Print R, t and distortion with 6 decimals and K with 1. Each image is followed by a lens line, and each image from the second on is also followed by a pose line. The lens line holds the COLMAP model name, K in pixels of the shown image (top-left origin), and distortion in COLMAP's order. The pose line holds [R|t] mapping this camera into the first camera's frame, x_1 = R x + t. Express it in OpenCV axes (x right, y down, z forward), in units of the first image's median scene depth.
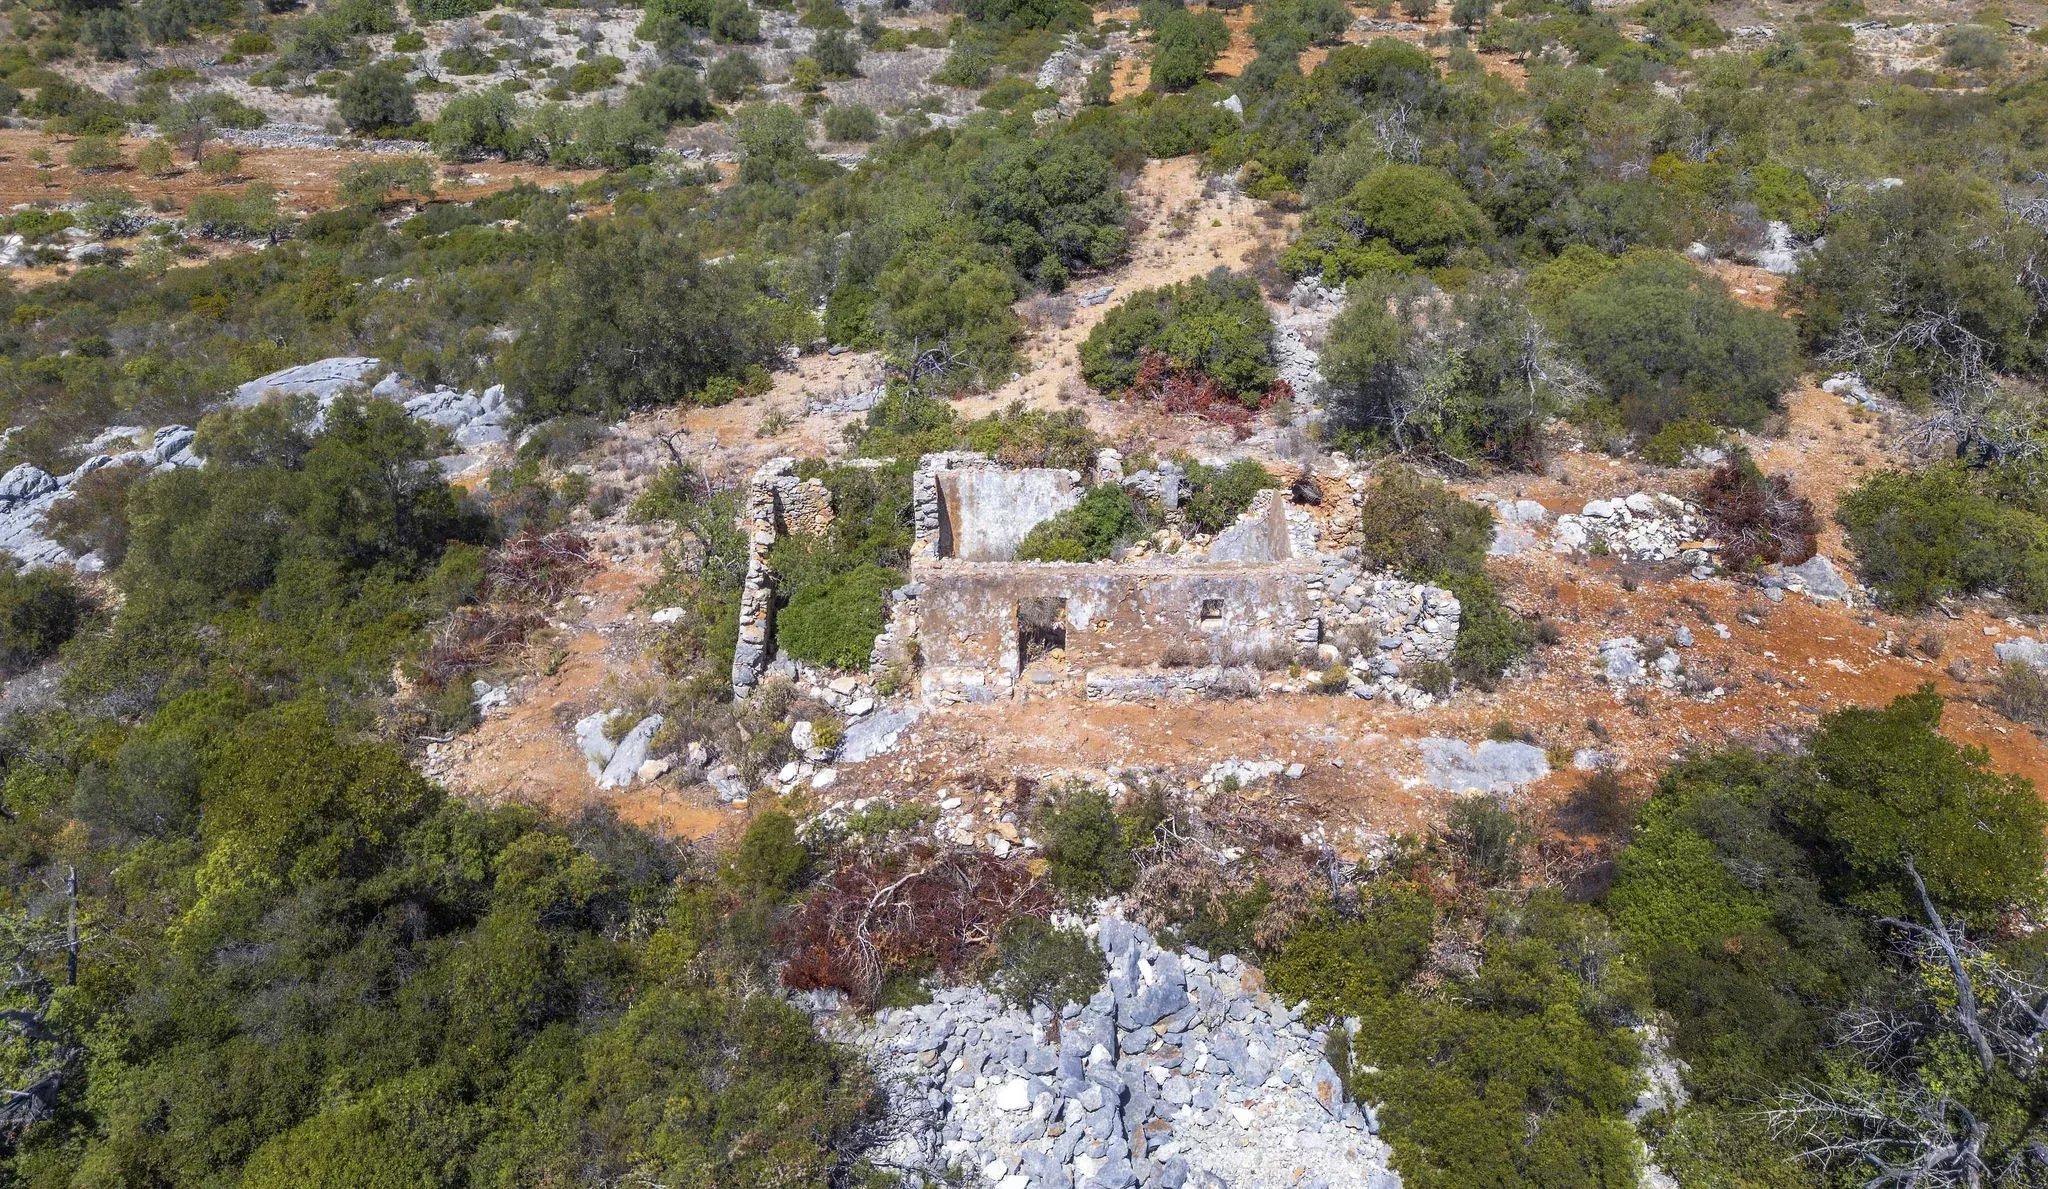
lens RADIAL K [[1493.3, 0, 1011.3], [0, 1493.3, 487.3], [0, 0, 1]] dist [0.129312, -0.232271]
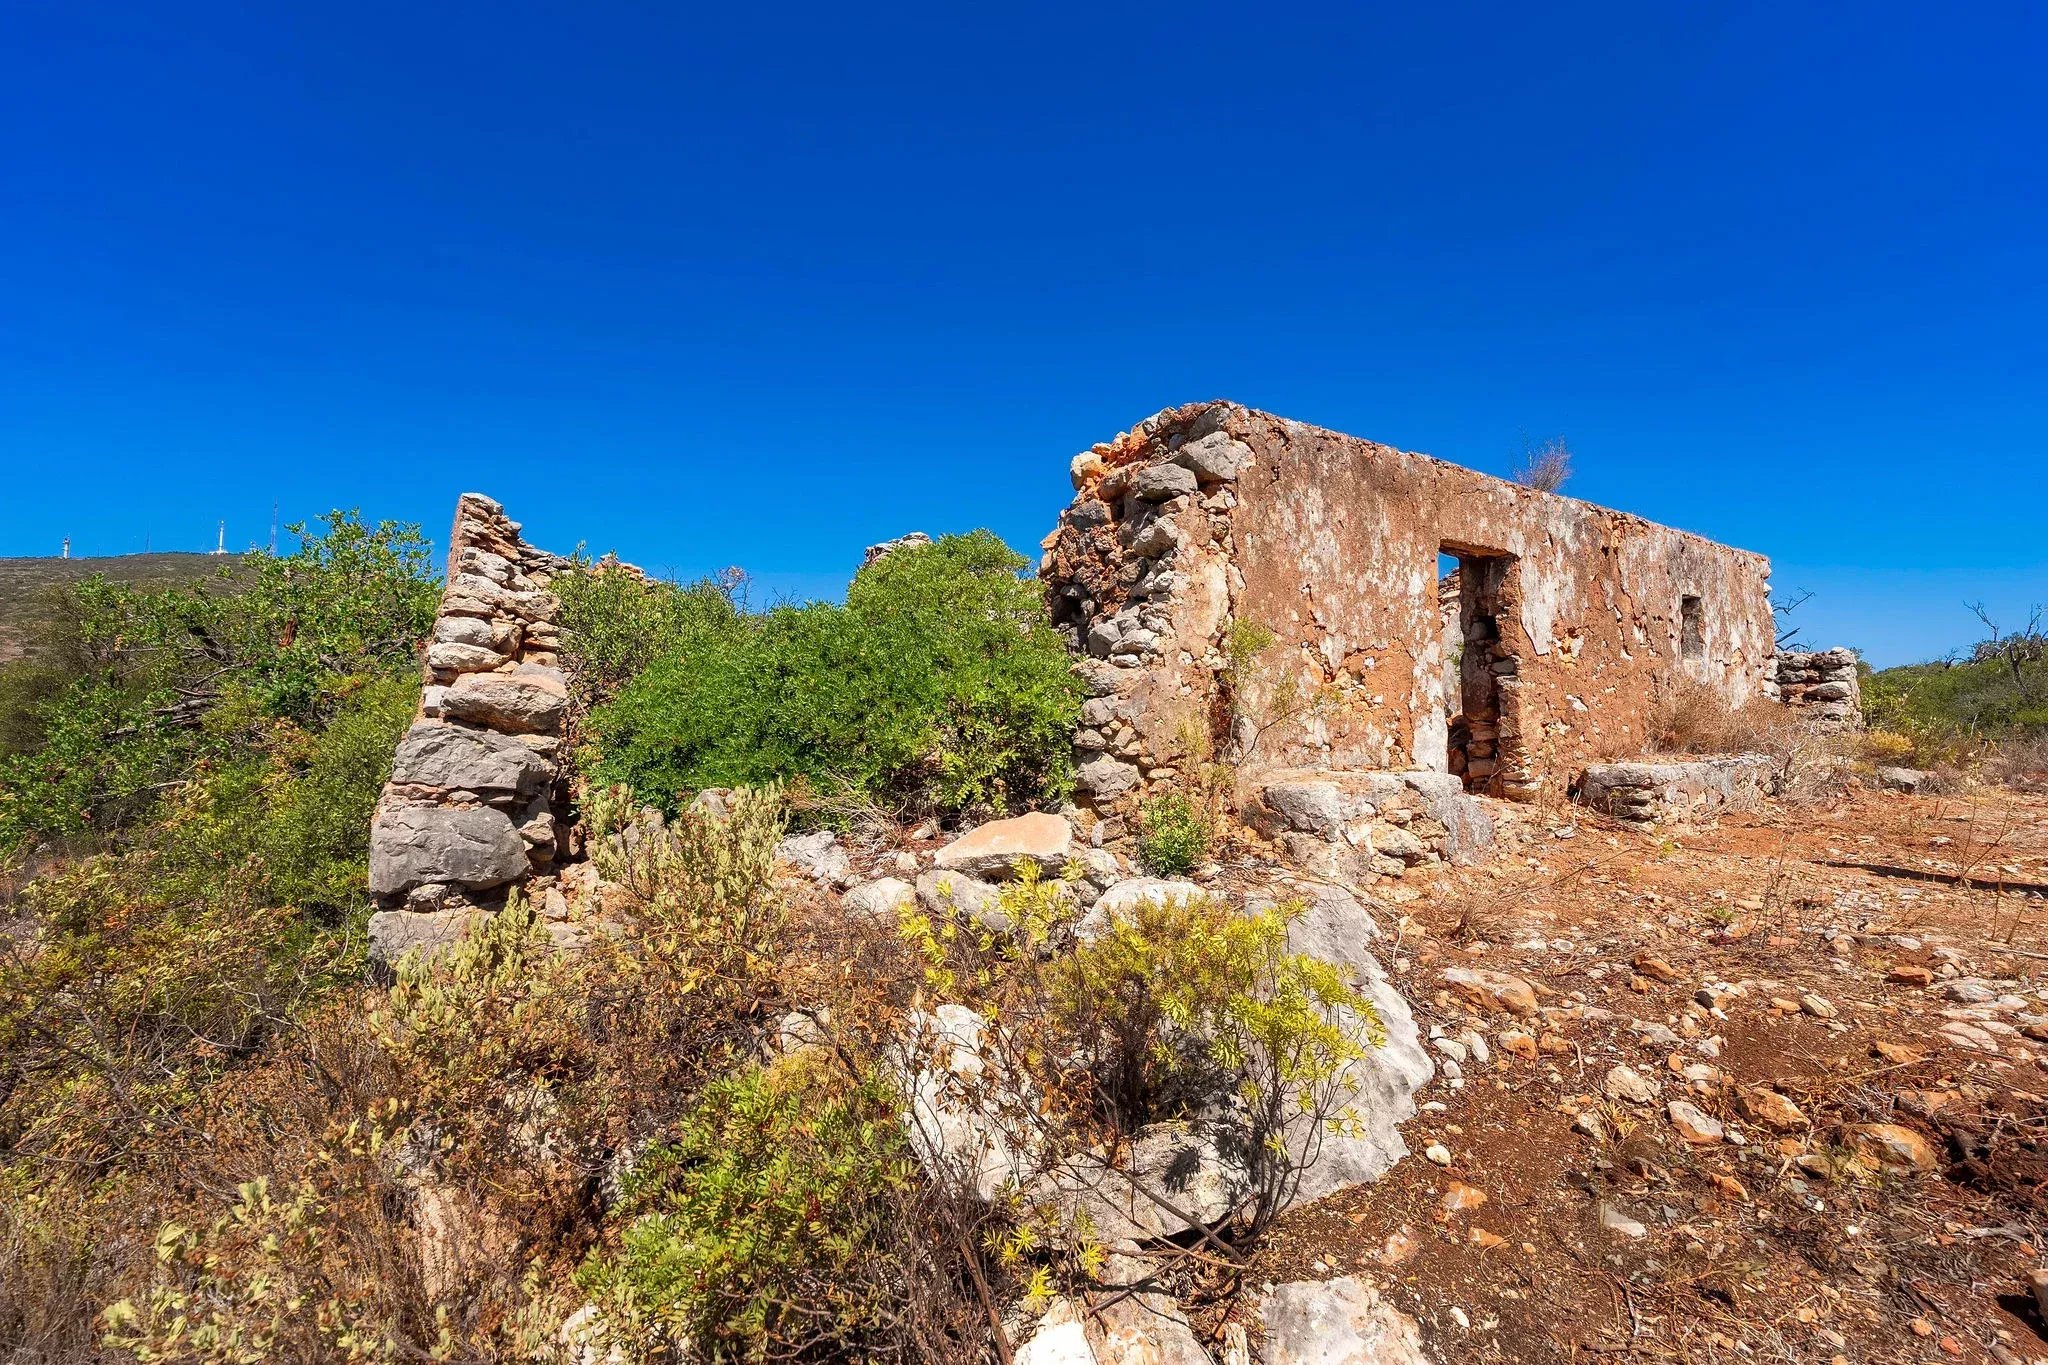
lens RADIAL K [[825.4, 0, 1015.2], [0, 825.4, 684.6], [0, 0, 1]] dist [-0.000184, -0.000480]
pose [[0.864873, 0.035119, 0.500762, -0.149790], [0.191954, 0.898602, -0.394547, 0.138050], [-0.463842, 0.437356, 0.770435, 0.783958]]
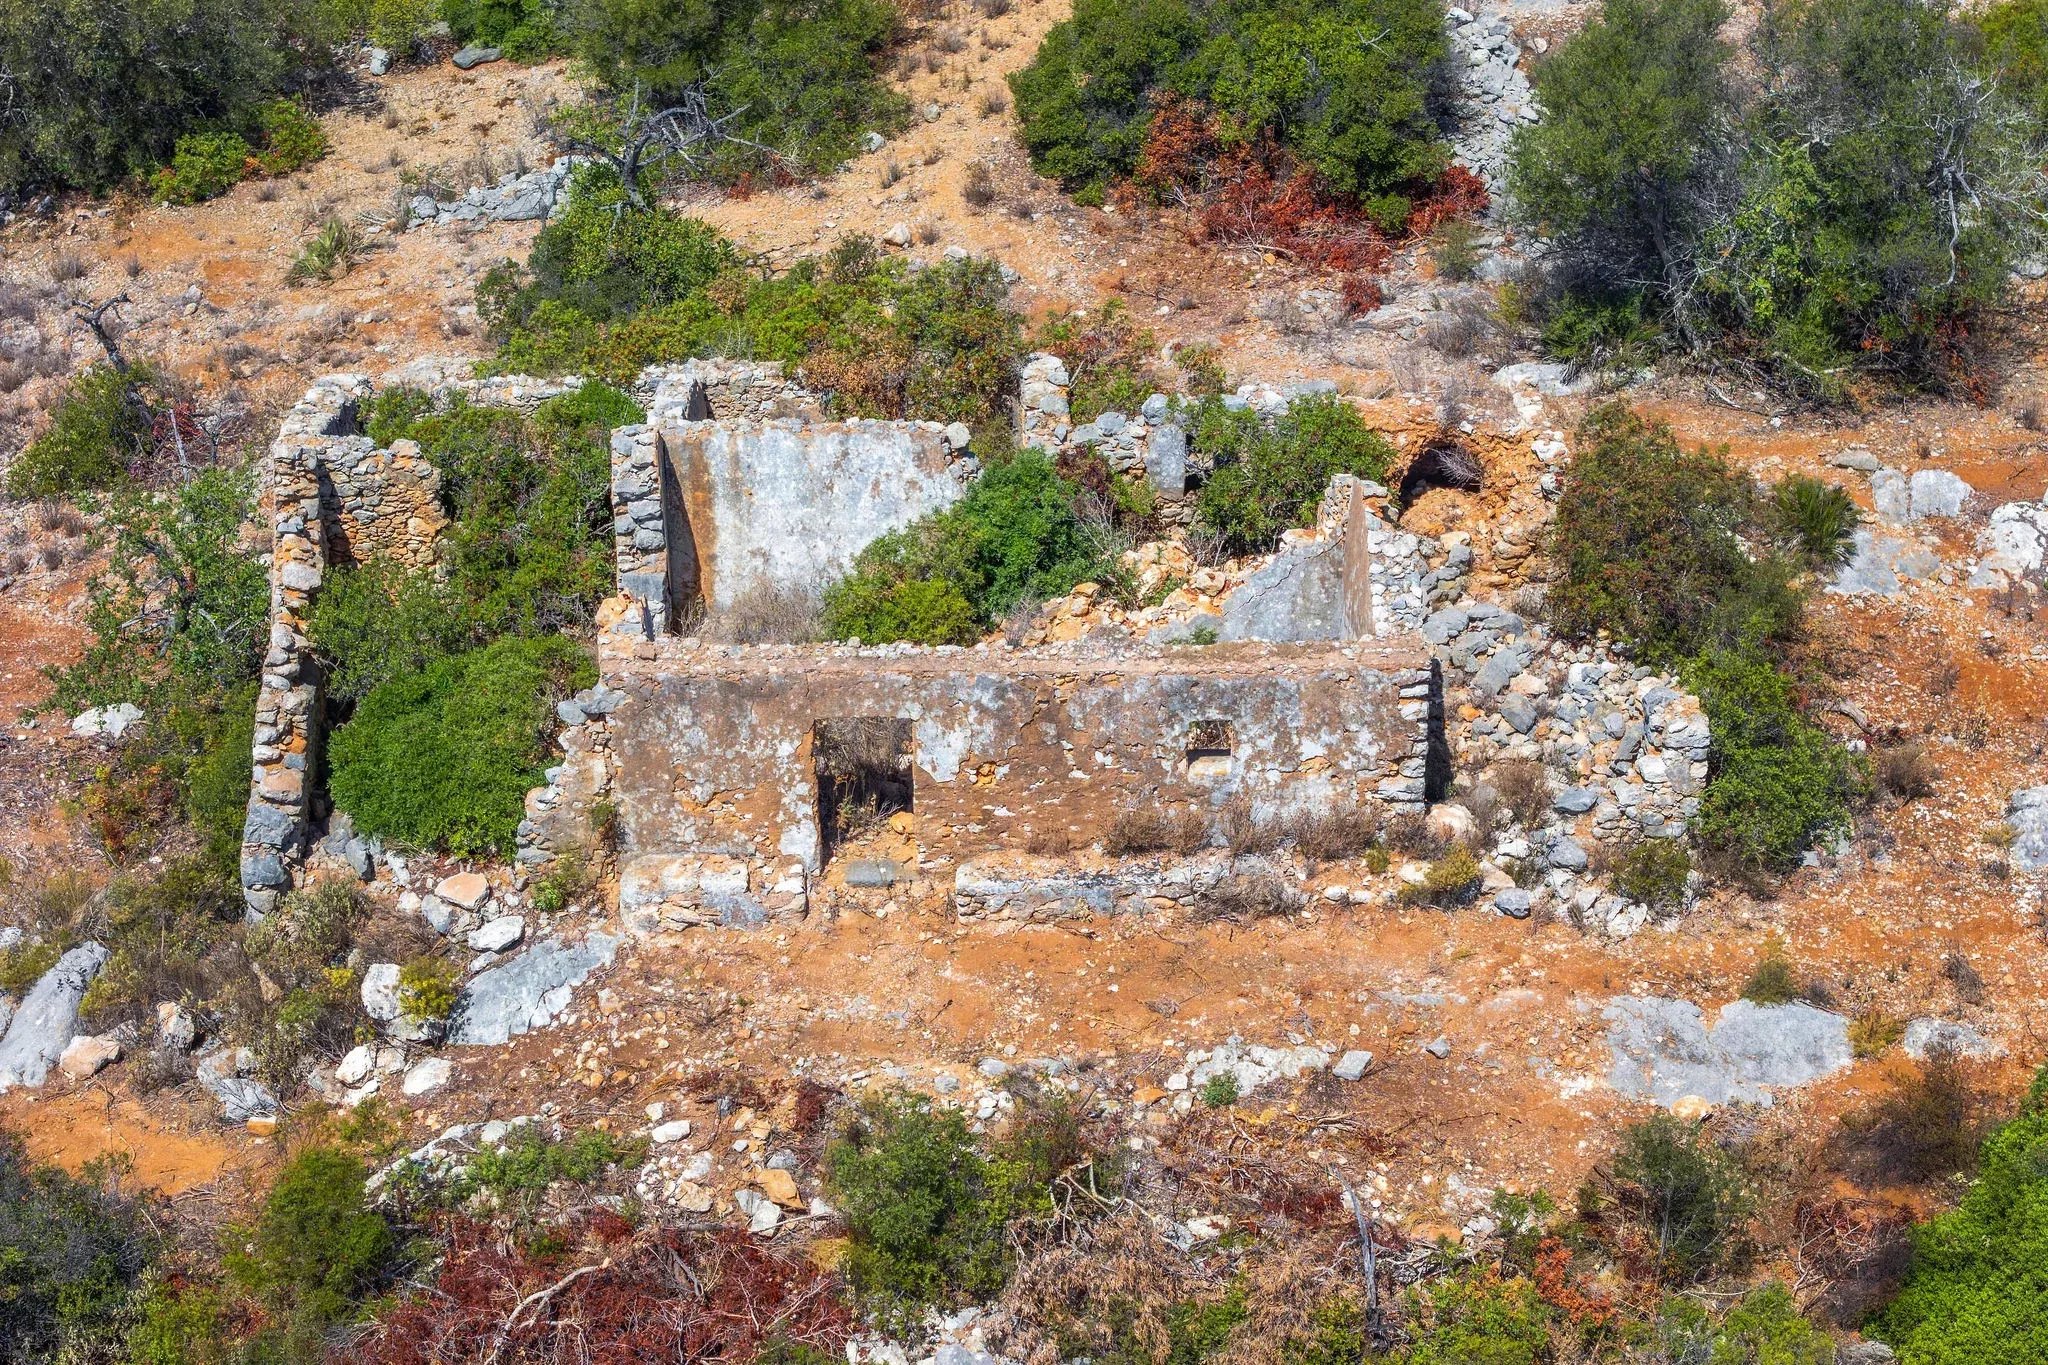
lens RADIAL K [[4067.2, 0, 984.0], [0, 4067.2, 686.6], [0, 0, 1]] dist [-0.052676, 0.522947]
pose [[0.999971, -0.000370, -0.007544, 0.060661], [0.001305, 0.992232, 0.124397, -0.088079], [0.007439, -0.124403, 0.992204, -0.278779]]
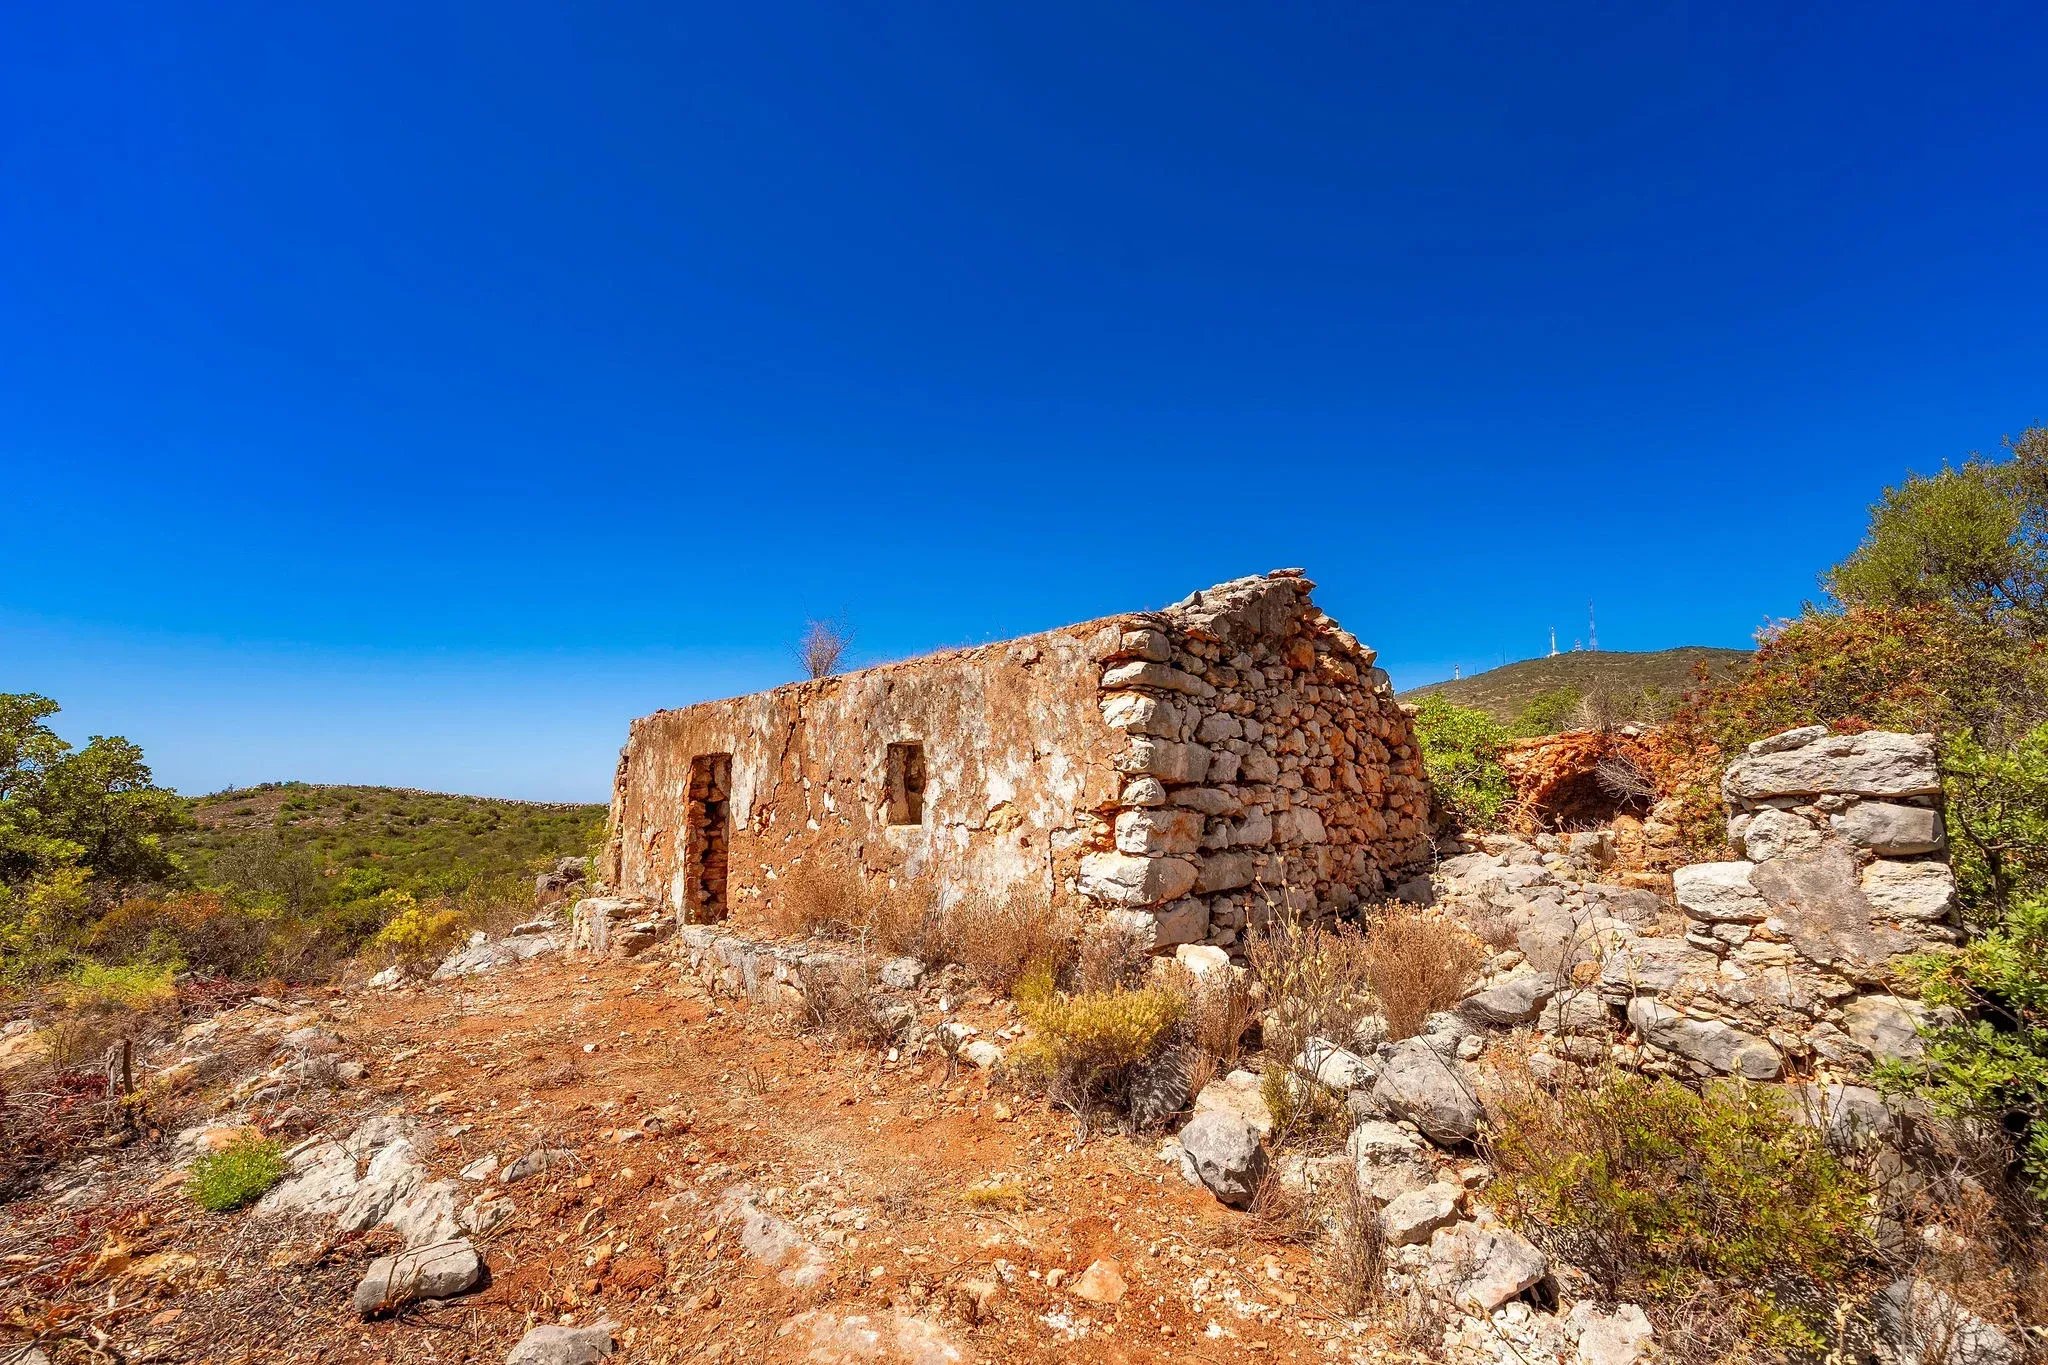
lens RADIAL K [[837.9, 0, 1004.9], [0, 837.9, 704.1], [0, 0, 1]] dist [0.000431, -0.000541]
pose [[0.662421, -0.085530, -0.744233, 0.259563], [-0.299865, 0.880126, -0.368049, 0.115108], [0.686498, 0.466972, 0.557366, 0.773581]]
